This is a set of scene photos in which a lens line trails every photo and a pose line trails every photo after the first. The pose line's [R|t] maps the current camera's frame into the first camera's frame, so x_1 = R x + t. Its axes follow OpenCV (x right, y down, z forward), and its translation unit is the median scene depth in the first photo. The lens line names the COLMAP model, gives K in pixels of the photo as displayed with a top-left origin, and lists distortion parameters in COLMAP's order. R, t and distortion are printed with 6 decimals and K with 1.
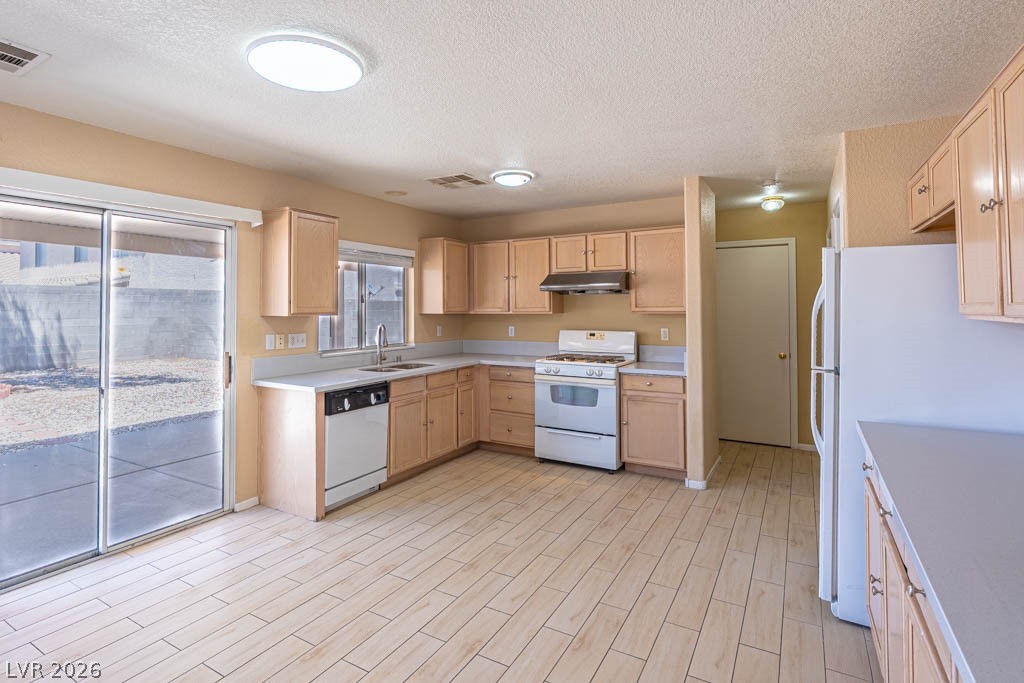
lens RADIAL K [[513.8, 0, 490.2], [0, 513.8, 299.4], [0, 0, 1]] dist [-0.000190, 0.000167]
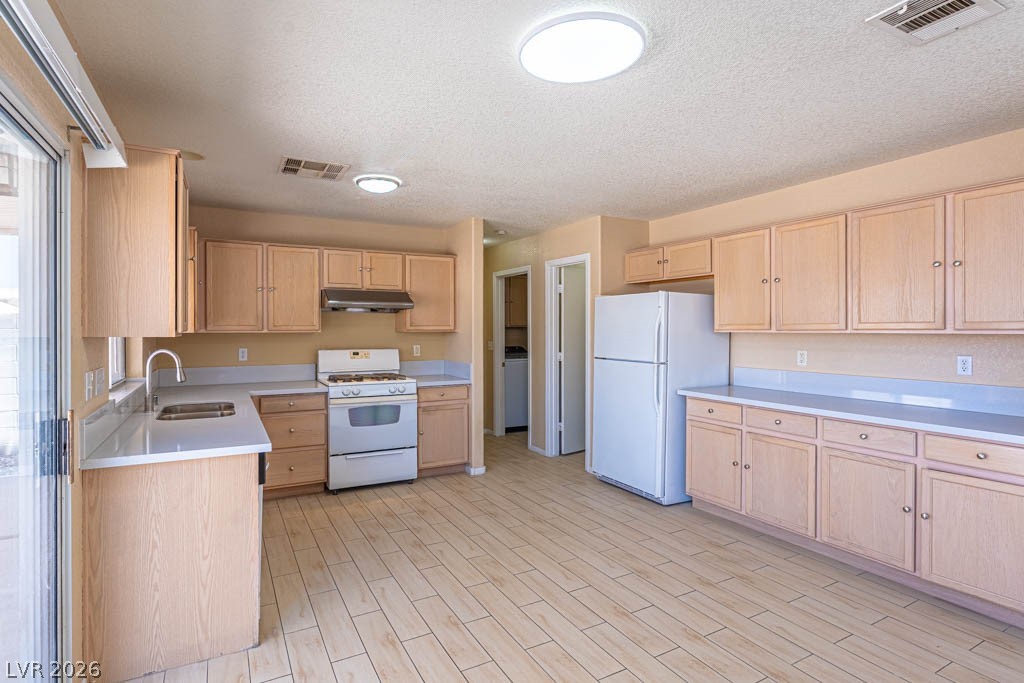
lens RADIAL K [[516.3, 0, 486.4], [0, 516.3, 330.6], [0, 0, 1]] dist [-0.001932, -0.000207]
pose [[0.523432, -0.001138, 0.852067, -0.579601], [-0.018937, 0.999737, 0.012968, 0.008541], [-0.851857, -0.022924, 0.523272, 0.314651]]
